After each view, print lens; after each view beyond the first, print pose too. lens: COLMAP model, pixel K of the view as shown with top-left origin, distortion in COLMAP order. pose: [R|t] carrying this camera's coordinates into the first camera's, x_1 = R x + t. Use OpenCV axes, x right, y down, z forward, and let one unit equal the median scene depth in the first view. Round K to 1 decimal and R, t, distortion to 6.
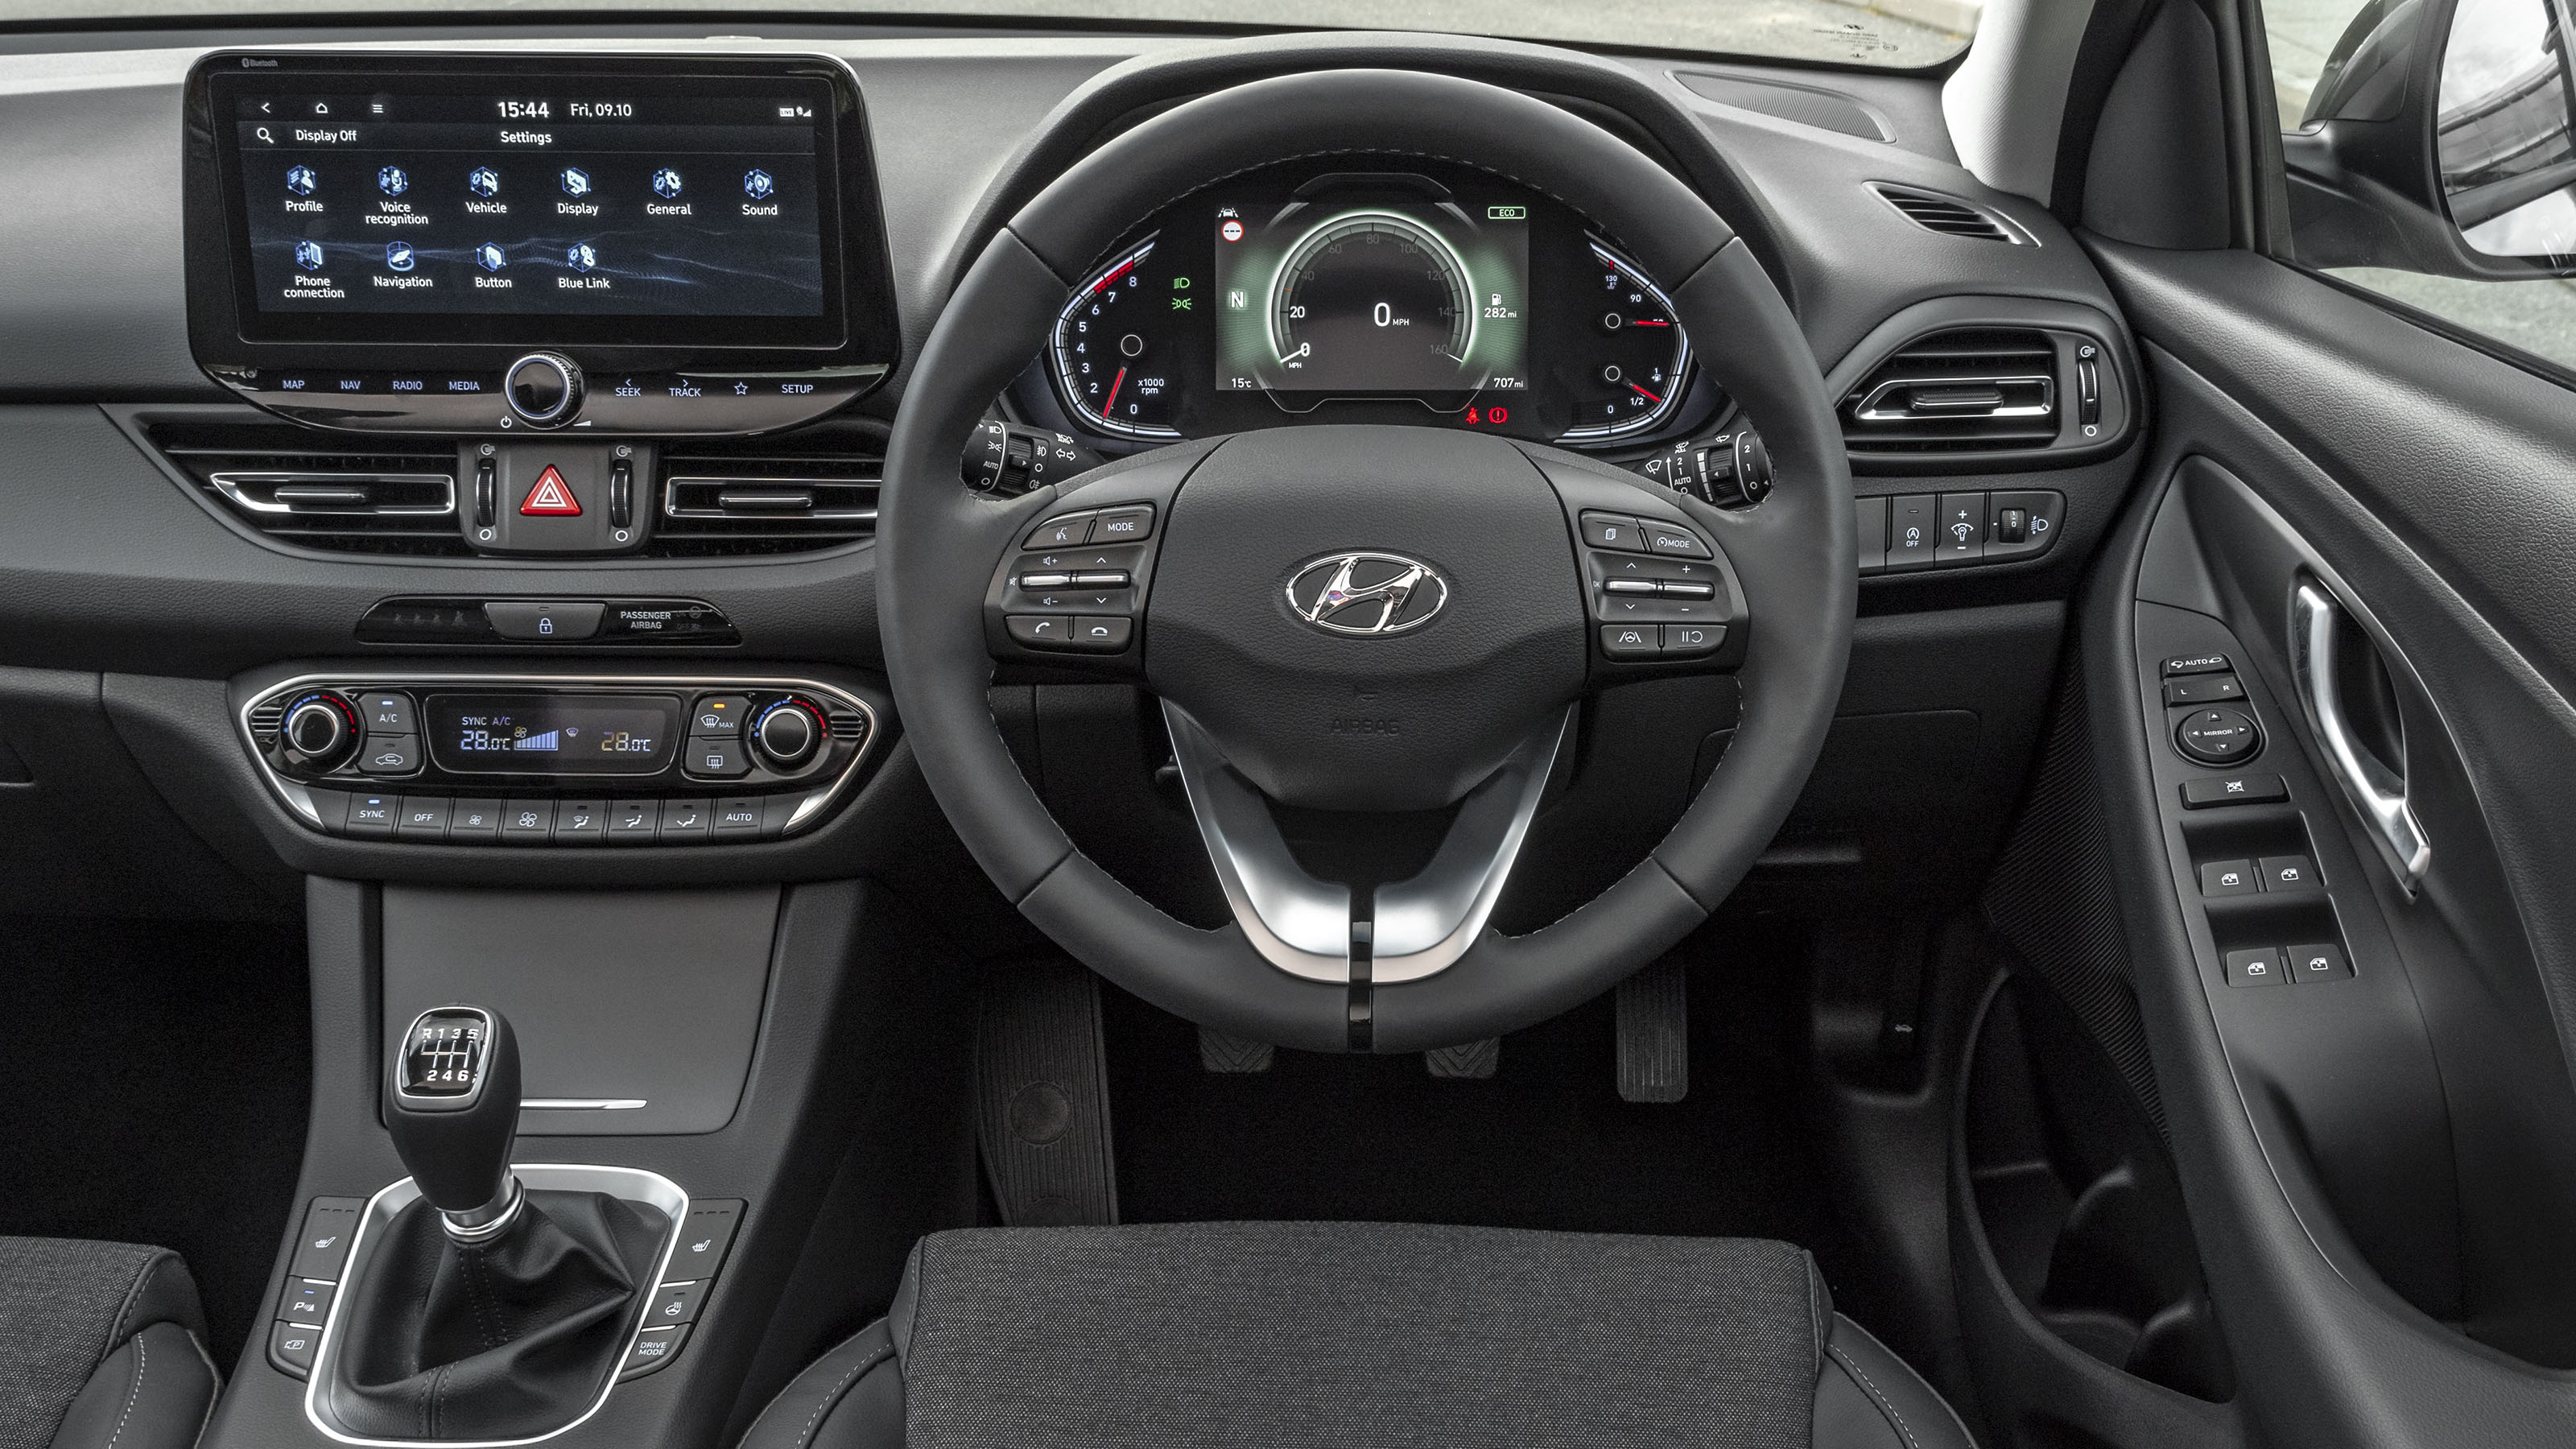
lens RADIAL K [[2549.1, 0, 1288.0], [0, 2549.1, 724.5], [0, 0, 1]] dist [0.101007, -0.172673]
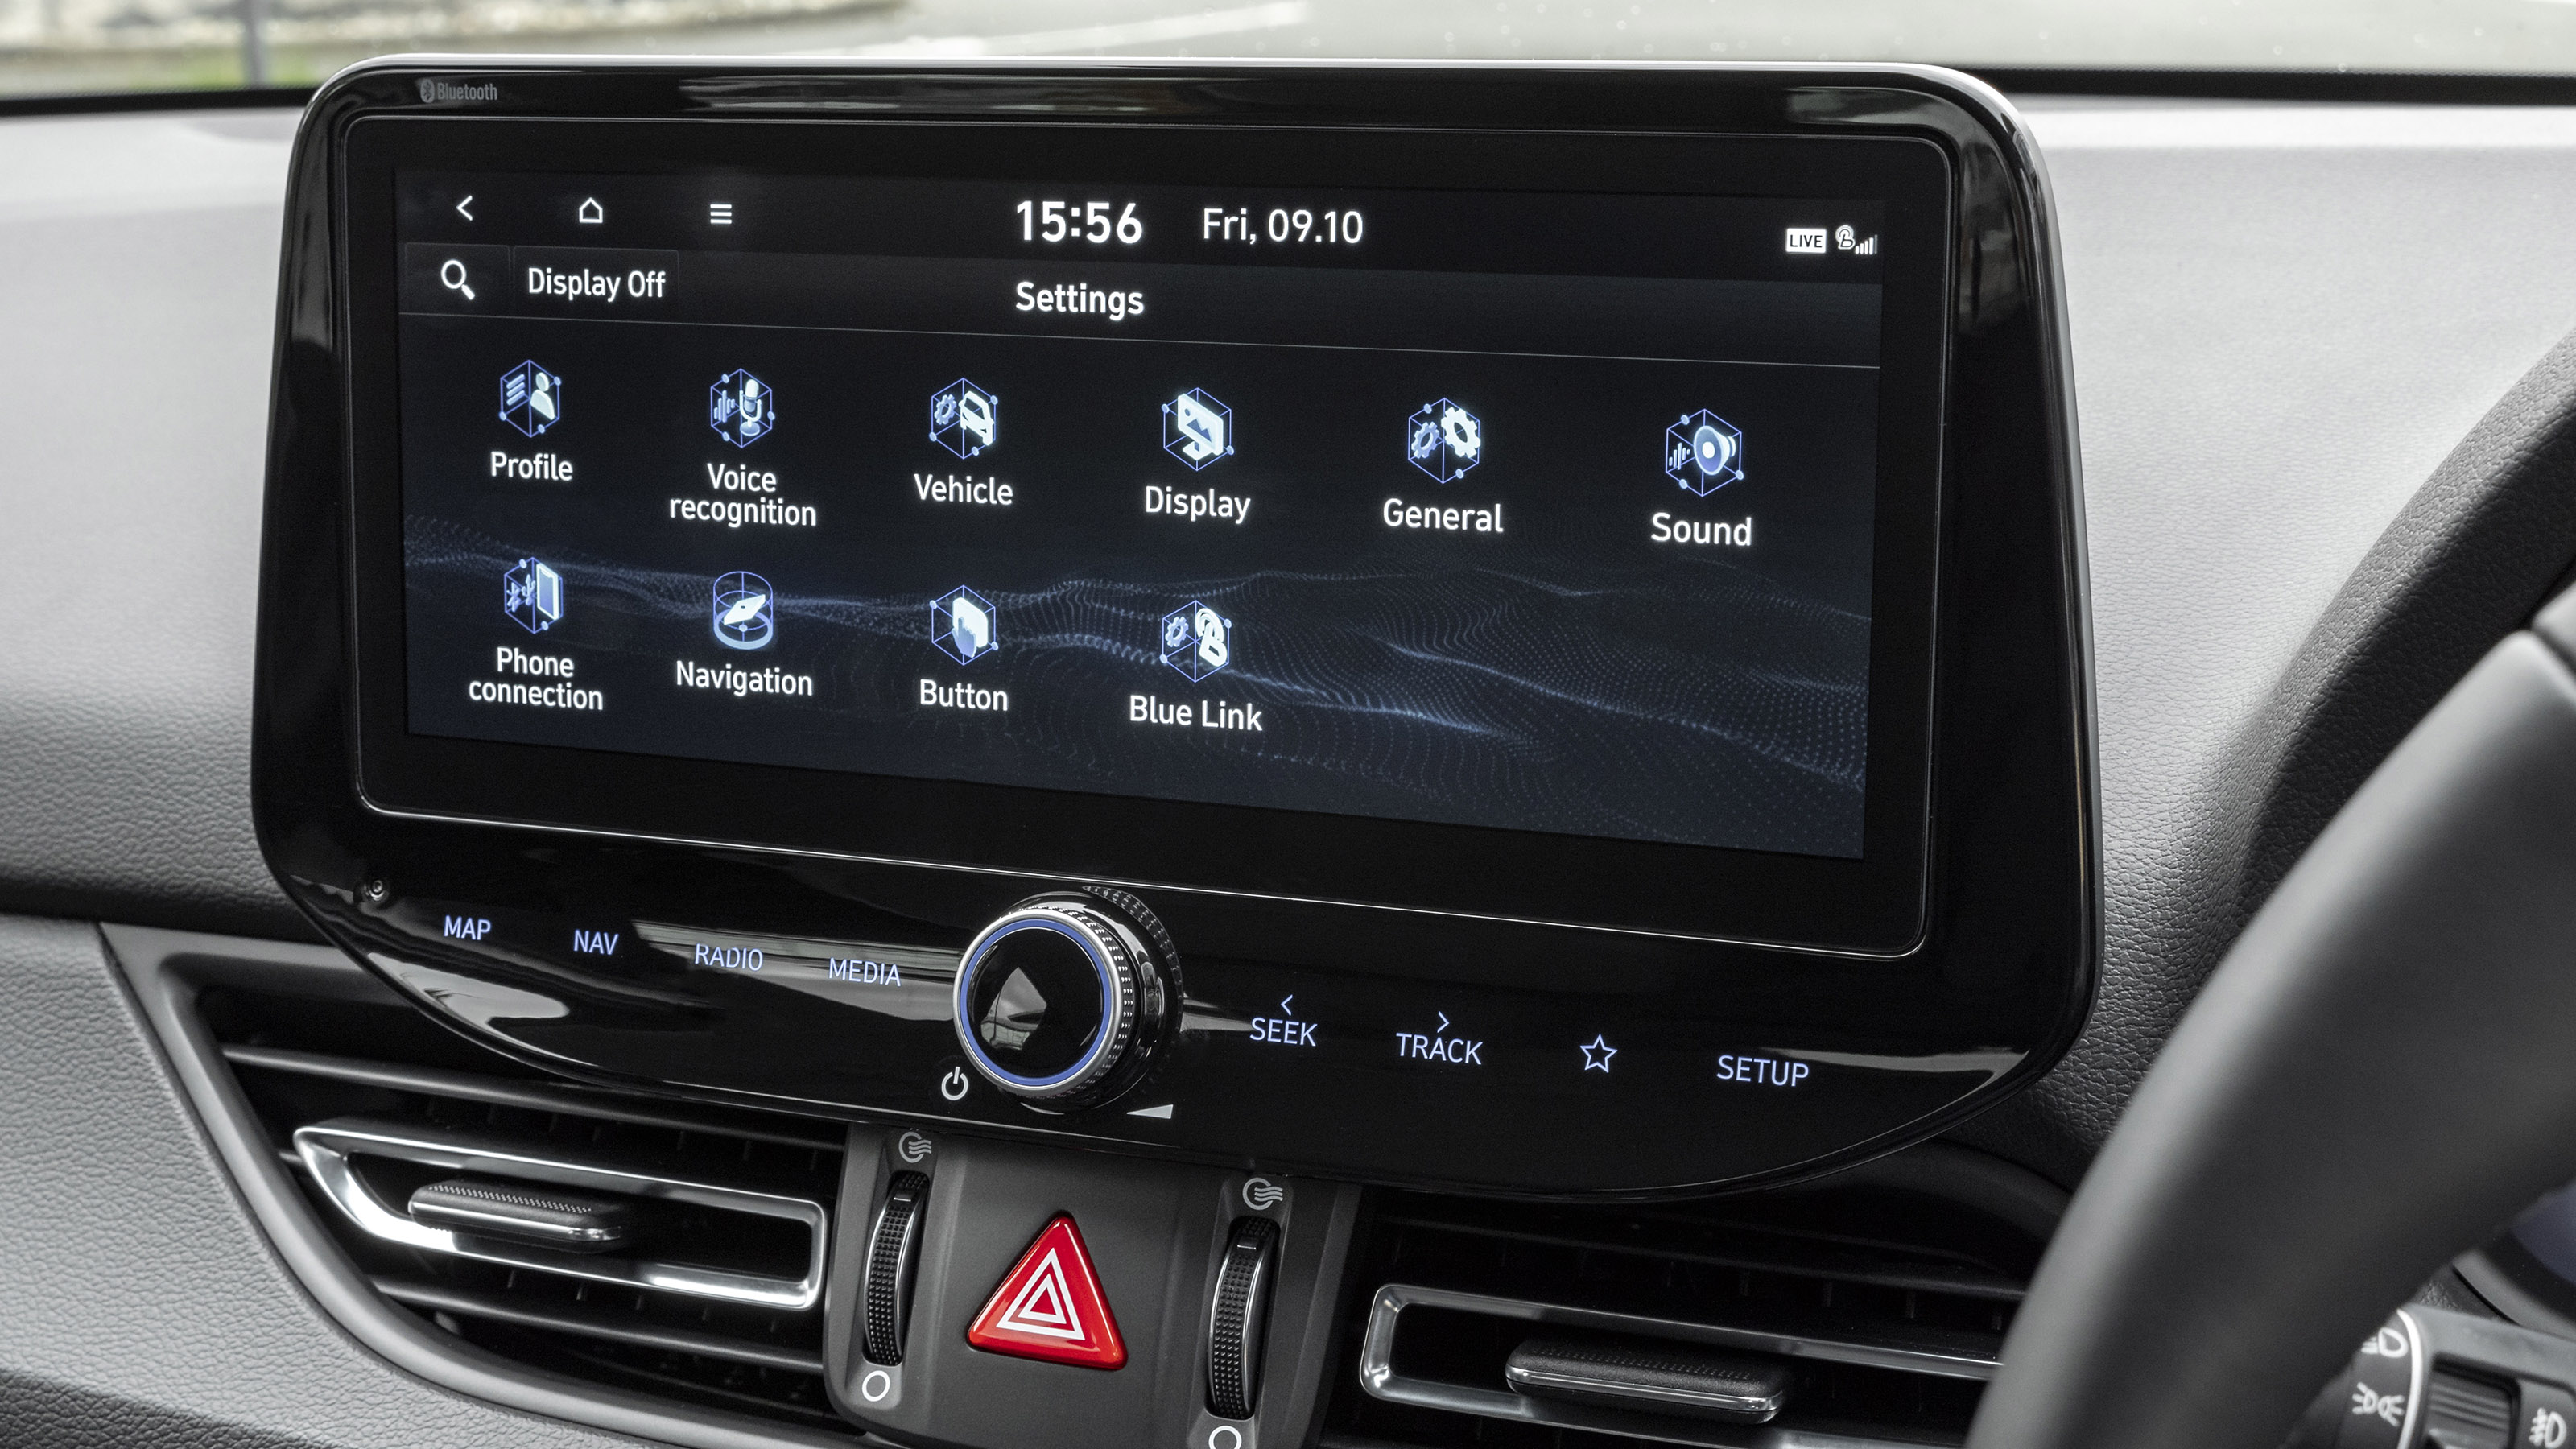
lens RADIAL K [[3957.2, 0, 1288.0], [0, 3957.2, 724.5], [0, 0, 1]] dist [-0.049689, -0.072085]
pose [[0.930924, 0.067547, -0.358913, -0.071436], [-0.114981, 0.986979, -0.112480, -0.112020], [0.346642, 0.145978, 0.926569, 0.512919]]
